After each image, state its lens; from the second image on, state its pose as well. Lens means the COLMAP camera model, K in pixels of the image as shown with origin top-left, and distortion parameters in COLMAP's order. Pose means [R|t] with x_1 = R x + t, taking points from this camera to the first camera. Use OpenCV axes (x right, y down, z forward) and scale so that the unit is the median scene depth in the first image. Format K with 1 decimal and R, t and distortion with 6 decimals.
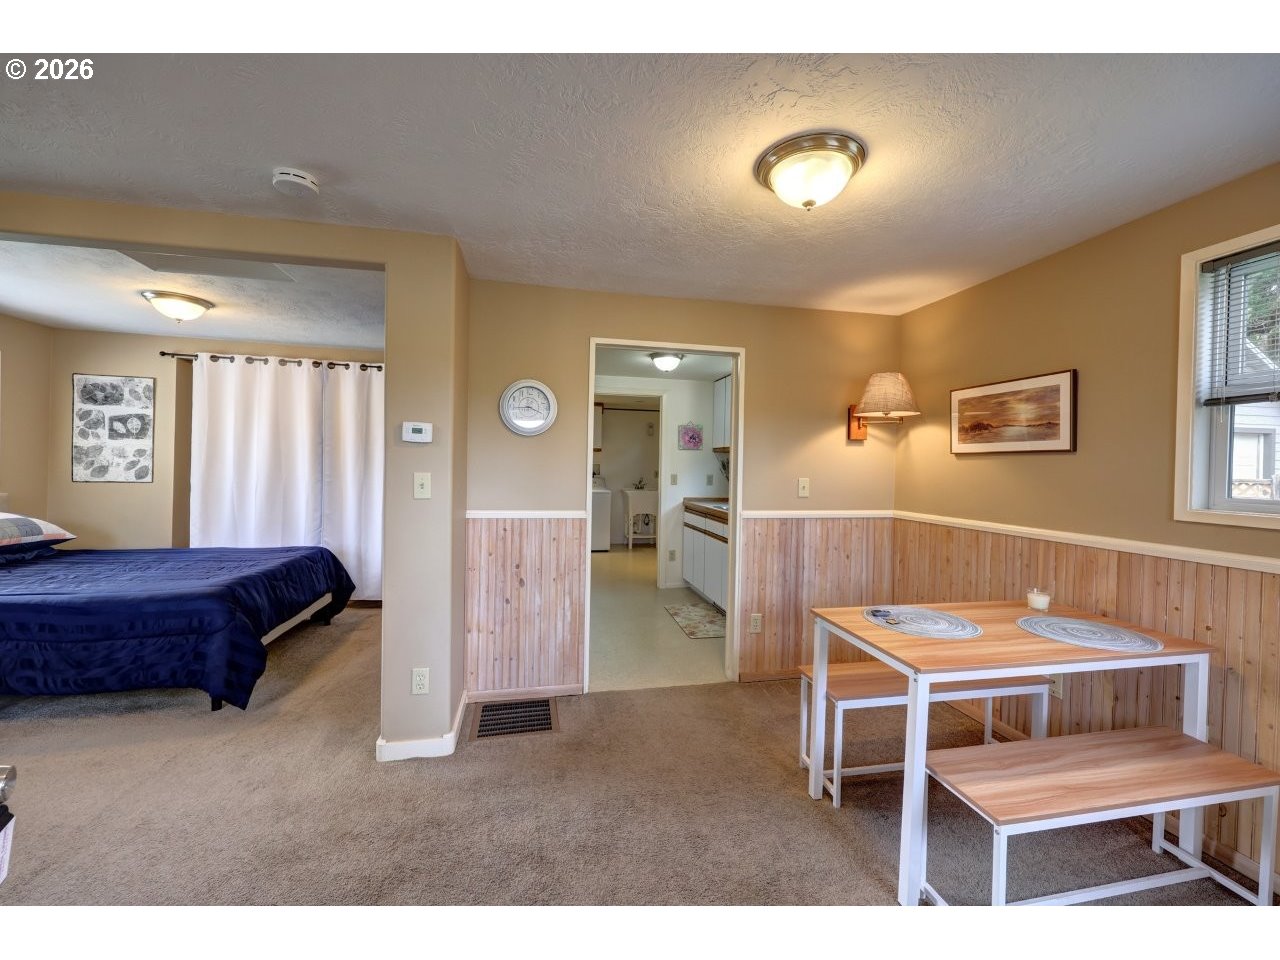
lens RADIAL K [[516.0, 0, 643.4], [0, 516.0, 472.2], [0, 0, 1]] dist [0.000626, -0.000114]
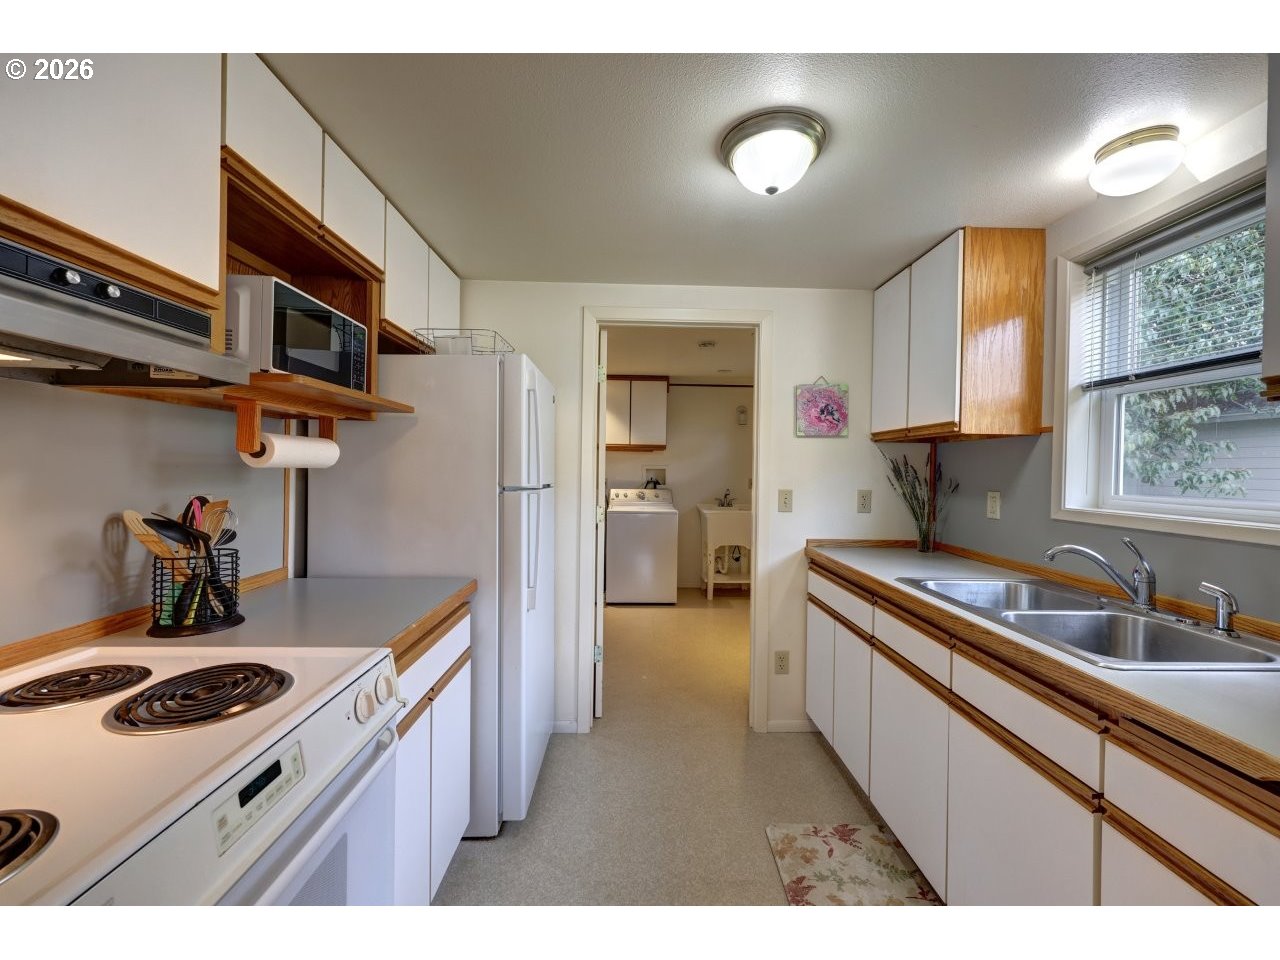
lens RADIAL K [[516.0, 0, 643.4], [0, 516.0, 472.2], [0, 0, 1]] dist [0.000626, -0.000114]
pose [[0.982546, -0.000813, -0.186016, 0.023574], [-0.000837, 0.999961, -0.008793, -0.009137], [0.186016, 0.008795, 0.982507, 0.616225]]
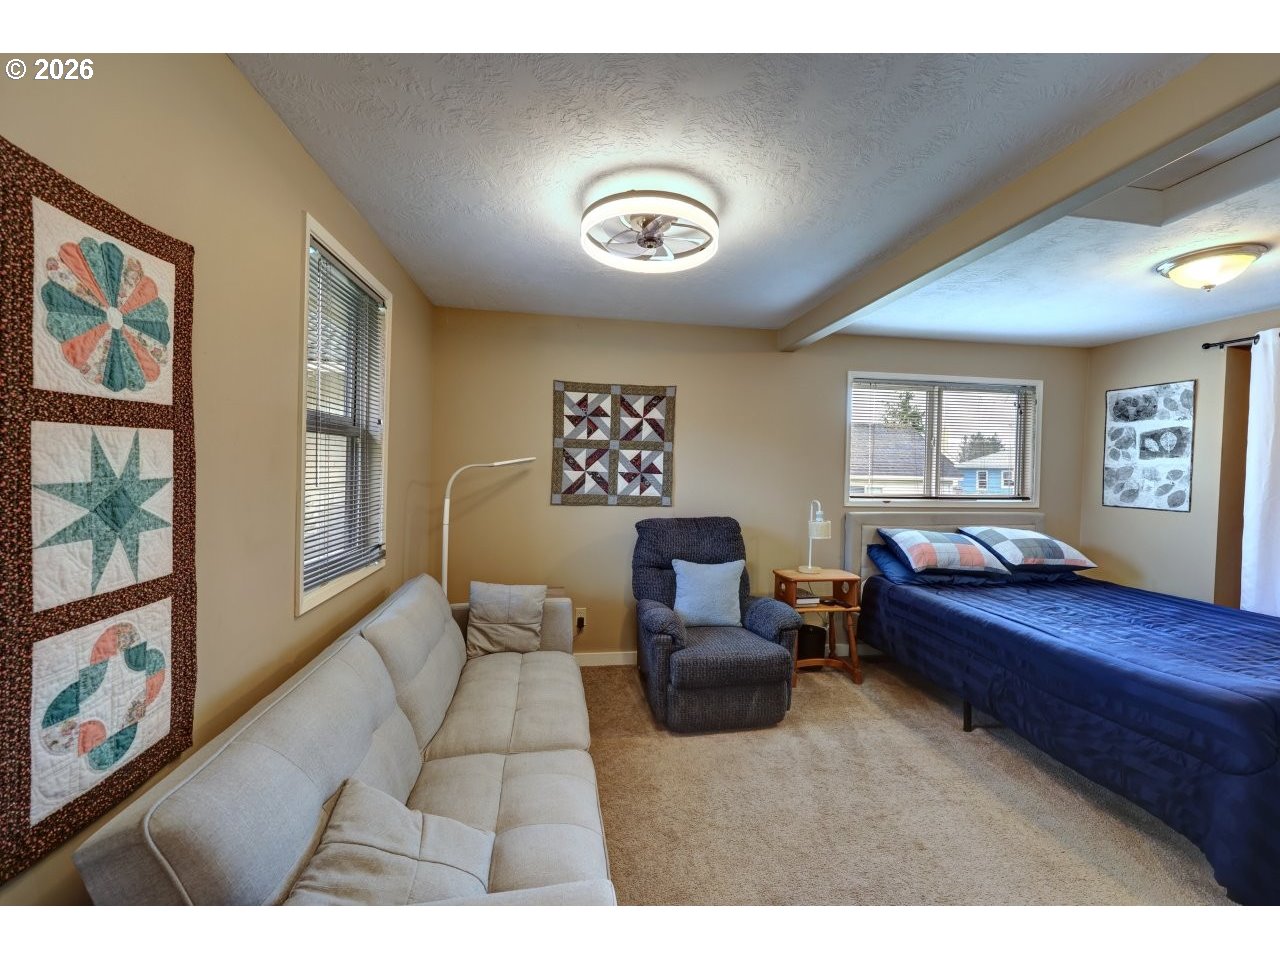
lens RADIAL K [[516.0, 0, 643.4], [0, 516.0, 472.2], [0, 0, 1]] dist [0.000626, -0.000114]
pose [[-0.054771, -0.010308, -0.998446, -0.116494], [-0.031734, 0.999460, -0.008578, -0.007771], [0.997995, 0.031215, -0.055069, 0.209480]]
